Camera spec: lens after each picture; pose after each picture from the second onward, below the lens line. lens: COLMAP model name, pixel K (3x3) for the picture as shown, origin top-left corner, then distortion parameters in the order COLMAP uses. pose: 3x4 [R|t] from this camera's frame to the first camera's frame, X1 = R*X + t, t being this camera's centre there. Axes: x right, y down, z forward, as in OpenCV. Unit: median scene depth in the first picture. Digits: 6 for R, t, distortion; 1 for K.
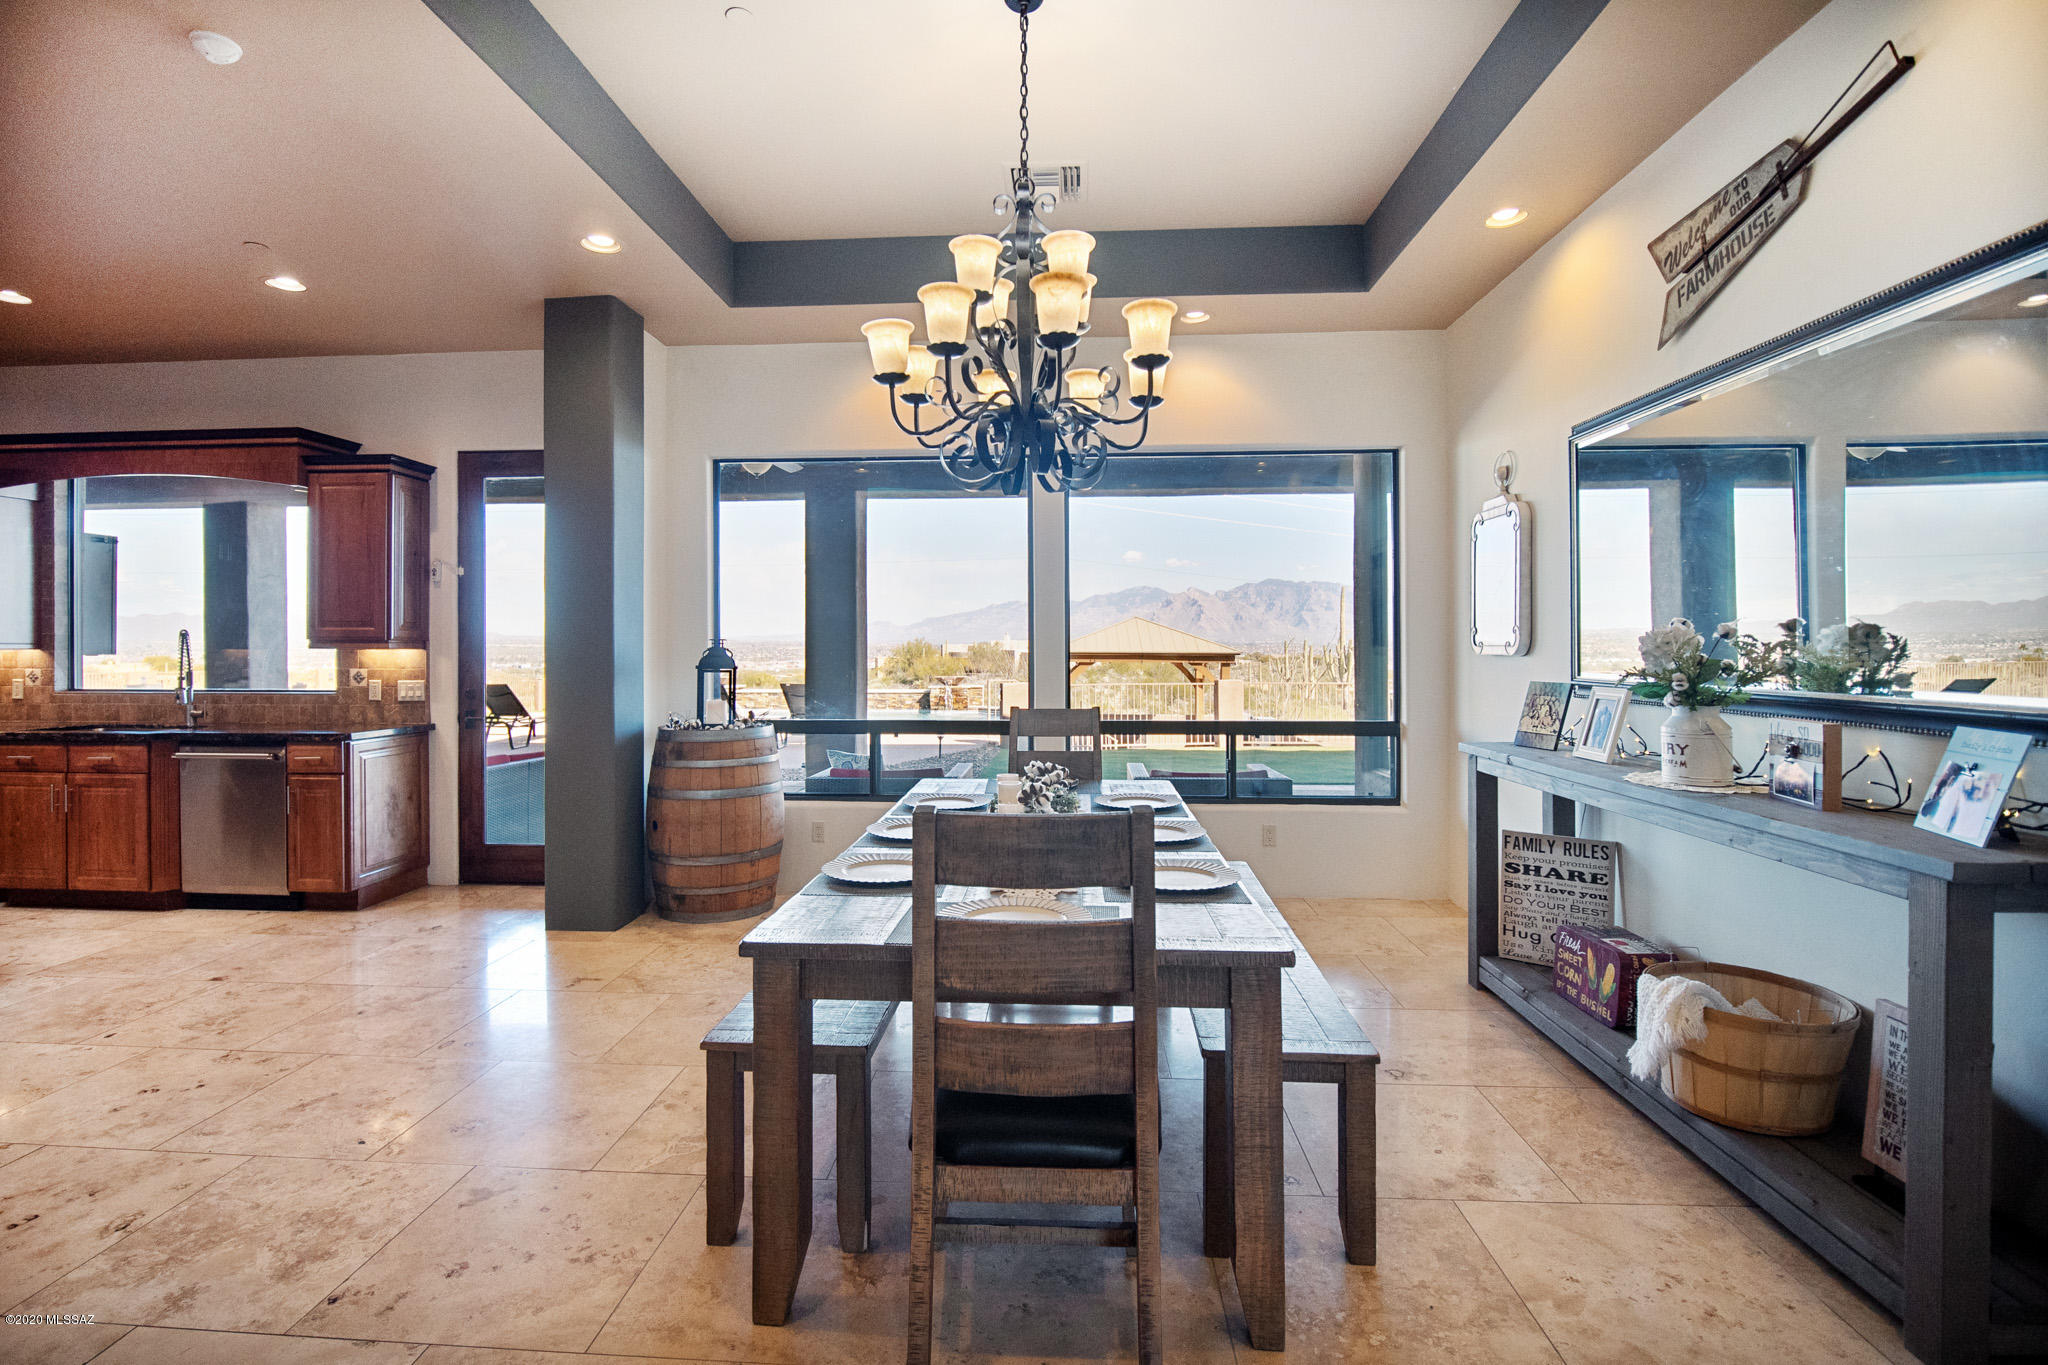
lens RADIAL K [[918.8, 0, 1021.7], [0, 918.8, 641.2], [0, 0, 1]] dist [-0.024623, -0.000344]
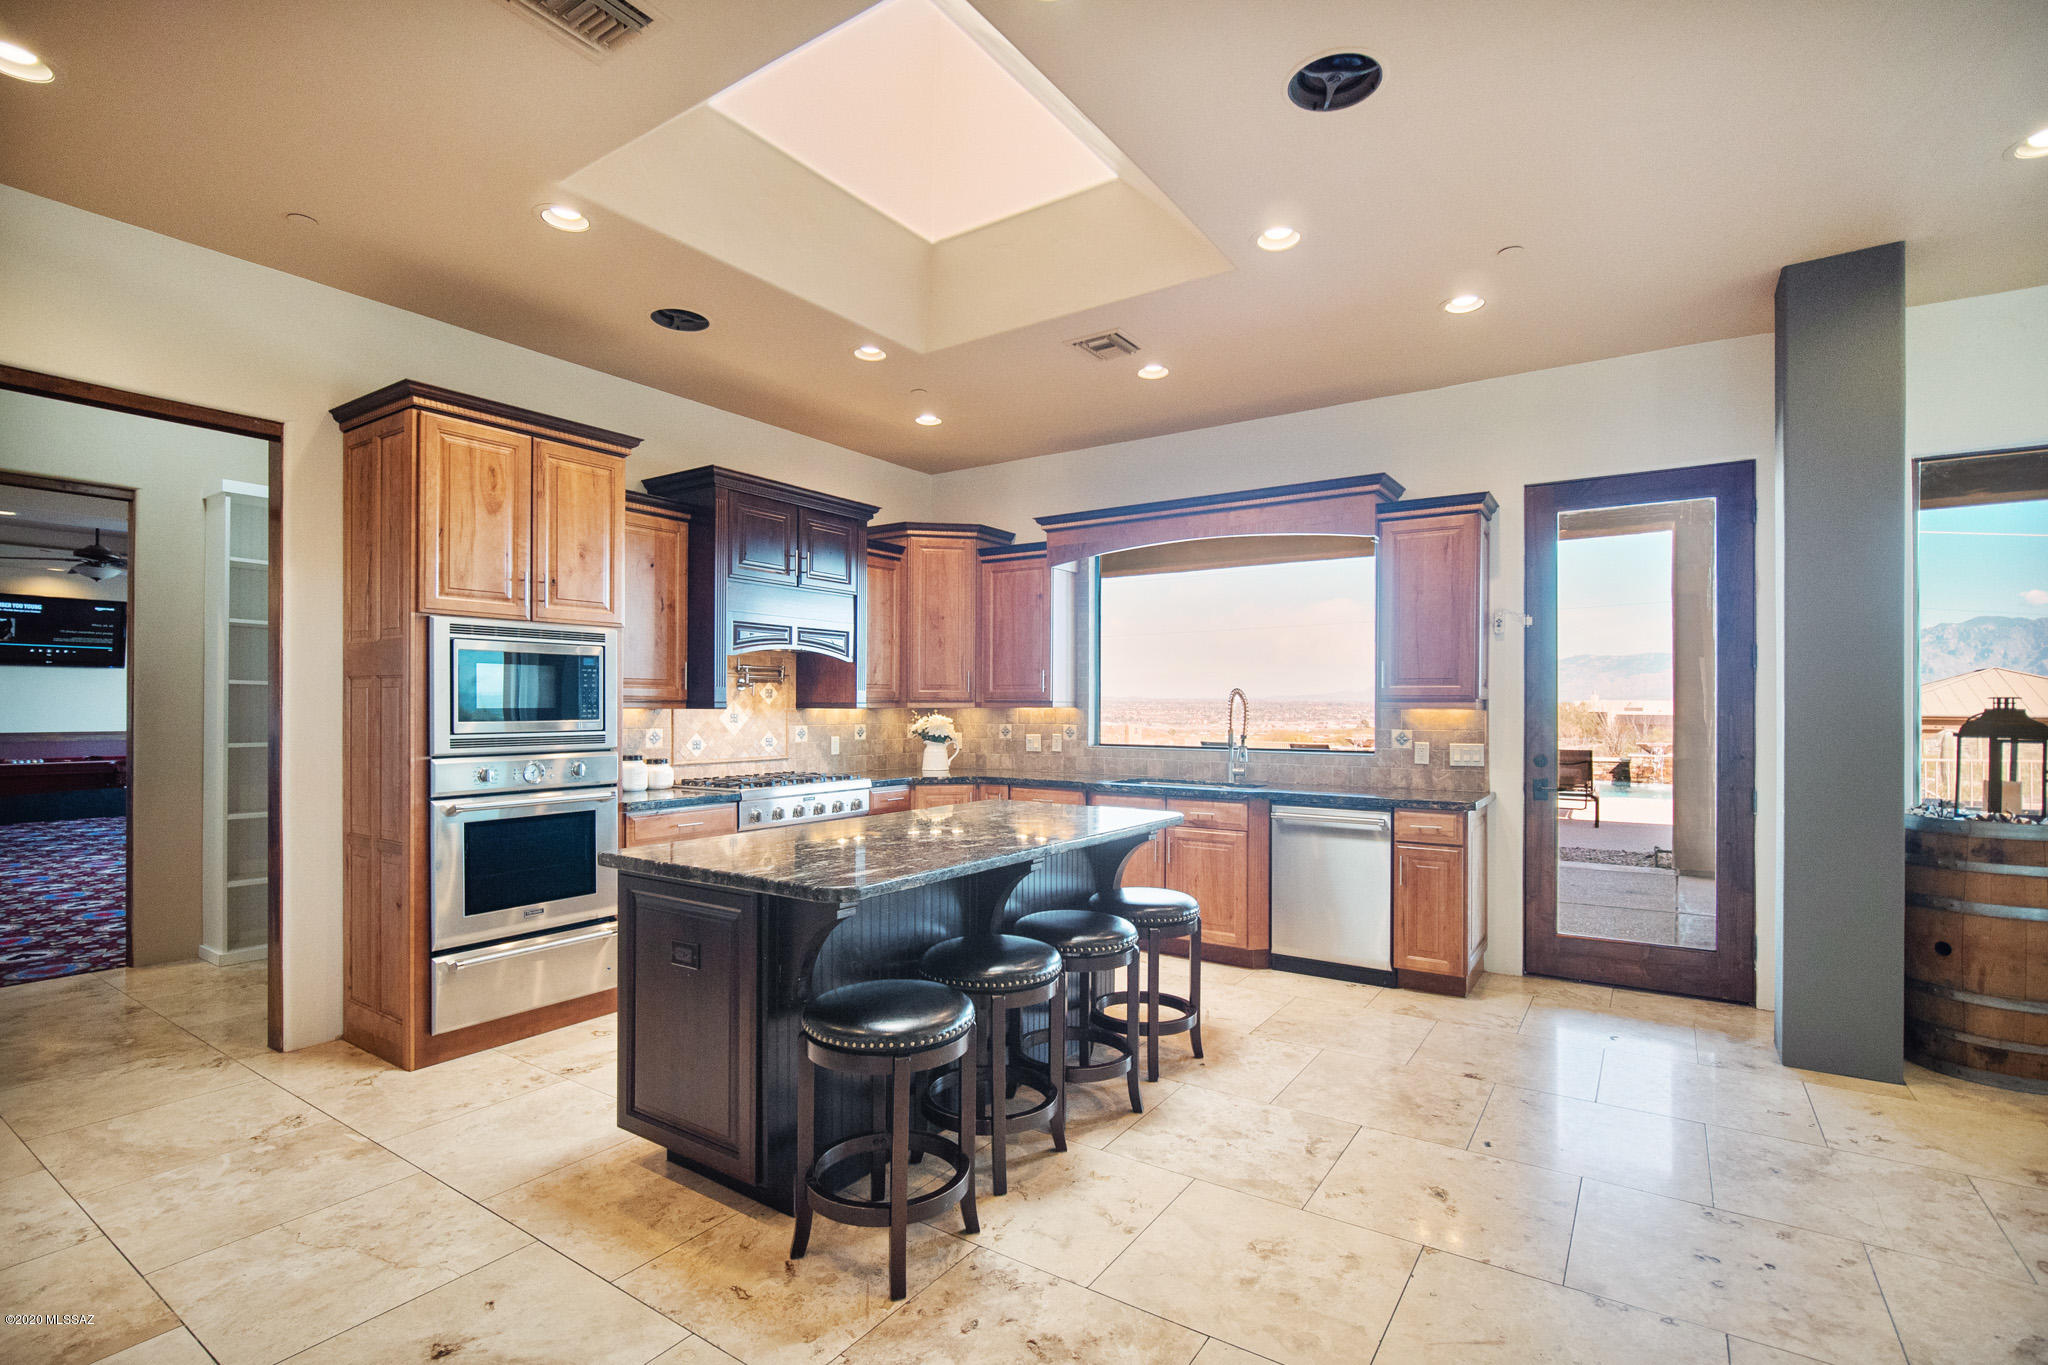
lens RADIAL K [[918.8, 0, 1025.5], [0, 918.8, 701.1], [0, 0, 1]] dist [-0.024623, -0.000344]
pose [[0.848432, 0.000692, -0.529305, -0.563826], [-0.002187, 0.999995, -0.002197, 0.003810], [0.529301, 0.003021, 0.848429, -0.004342]]
